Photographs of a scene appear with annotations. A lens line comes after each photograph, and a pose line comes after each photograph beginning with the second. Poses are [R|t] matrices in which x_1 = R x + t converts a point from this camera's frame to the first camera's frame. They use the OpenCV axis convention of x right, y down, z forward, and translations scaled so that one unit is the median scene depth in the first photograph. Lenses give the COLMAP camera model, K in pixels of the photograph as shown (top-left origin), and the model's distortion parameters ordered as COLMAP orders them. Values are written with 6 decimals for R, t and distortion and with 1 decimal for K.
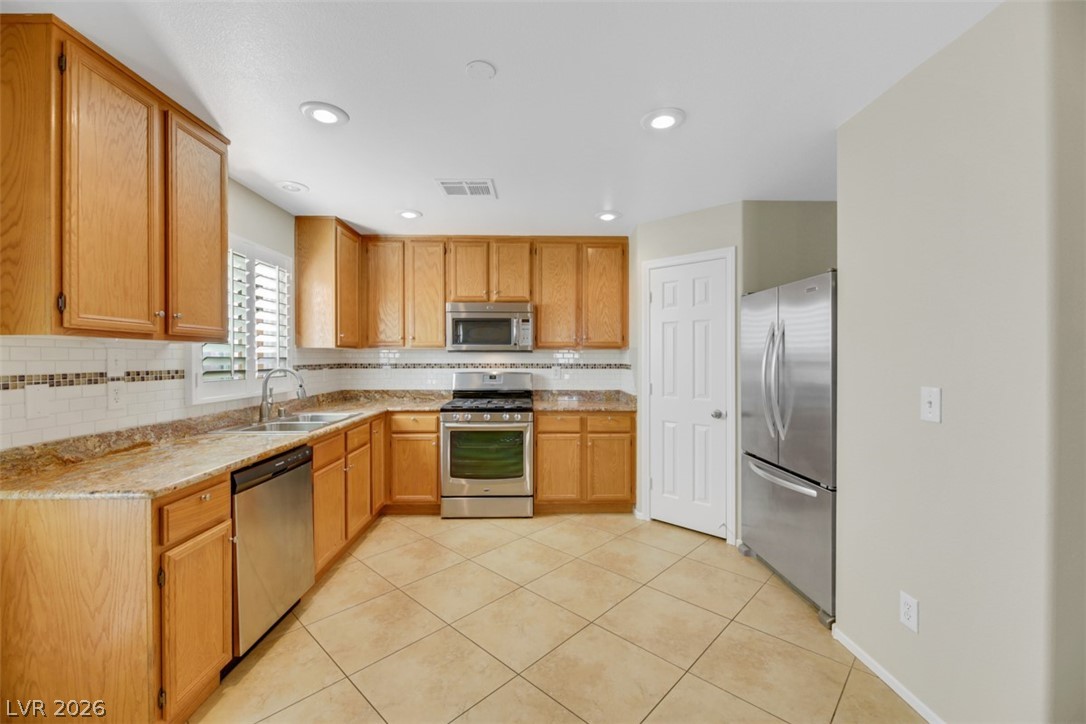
lens RADIAL K [[451.5, 0, 543.8], [0, 451.5, 358.3], [0, 0, 1]] dist [-0.004067, -0.002041]
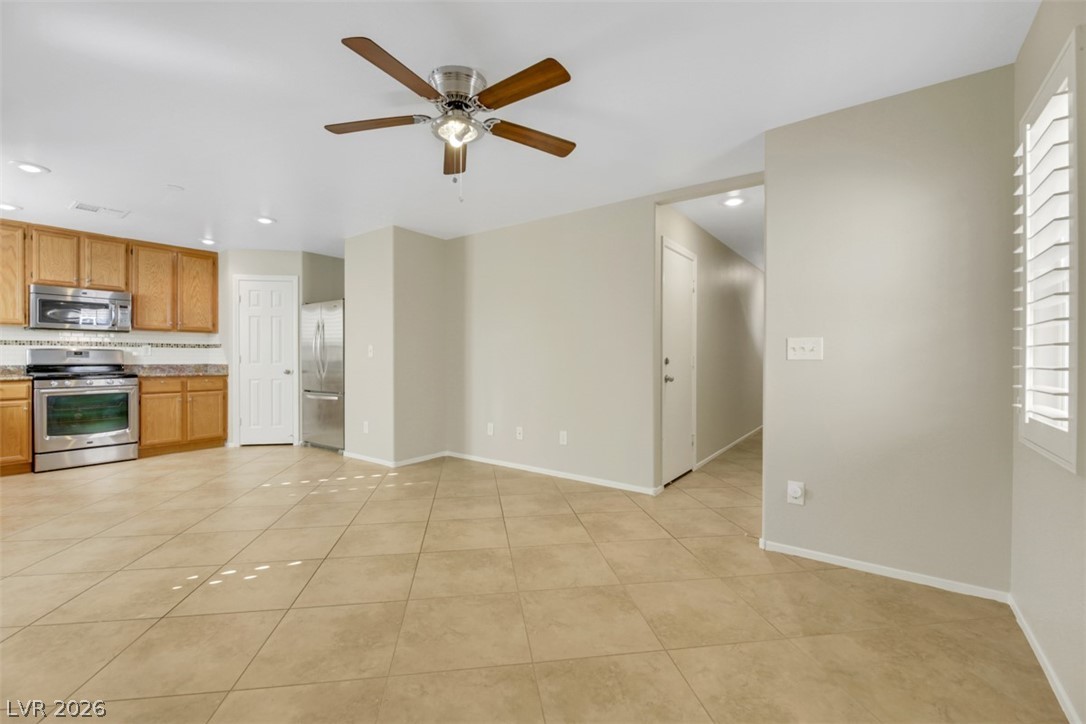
lens RADIAL K [[451.5, 0, 535.8], [0, 451.5, 359.5], [0, 0, 1]] dist [-0.004067, -0.002041]
pose [[0.624010, -0.004250, 0.781405, -0.319169], [0.001814, 0.999990, 0.003990, 0.063385], [-0.781414, -0.001072, 0.624011, -0.705271]]
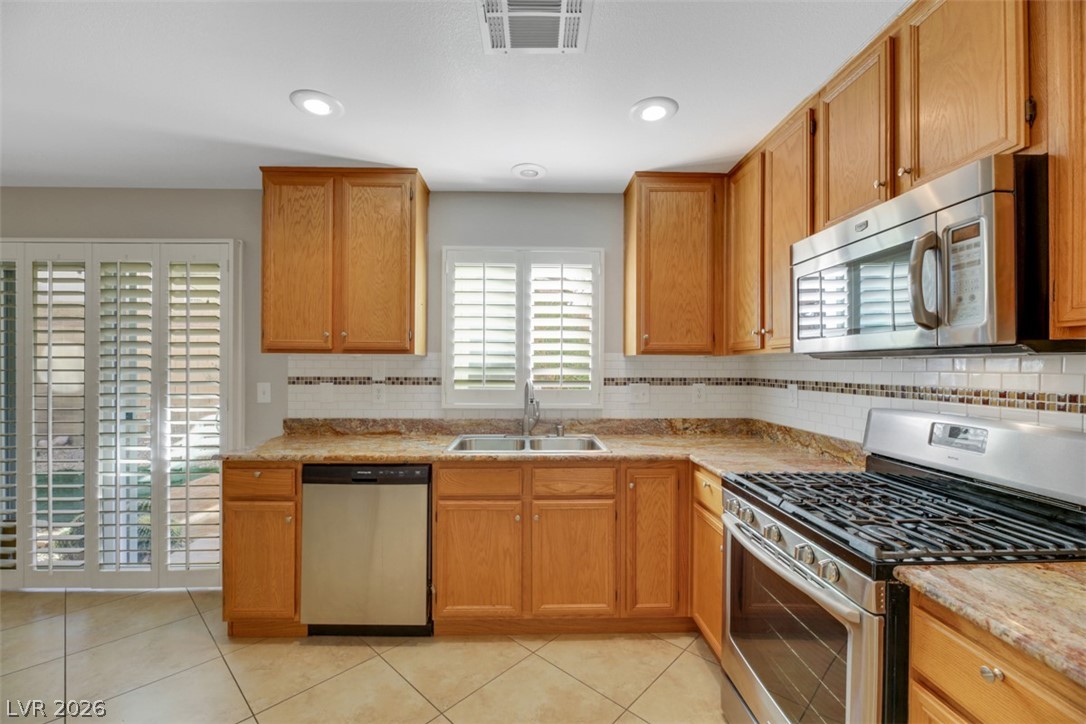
lens RADIAL K [[451.5, 0, 550.2], [0, 451.5, 367.0], [0, 0, 1]] dist [-0.004067, -0.002041]
pose [[-0.007385, 0.006487, -0.999952, 0.239371], [-0.006510, 0.999957, 0.006535, -0.007249], [0.999952, 0.006558, -0.007342, 0.815867]]
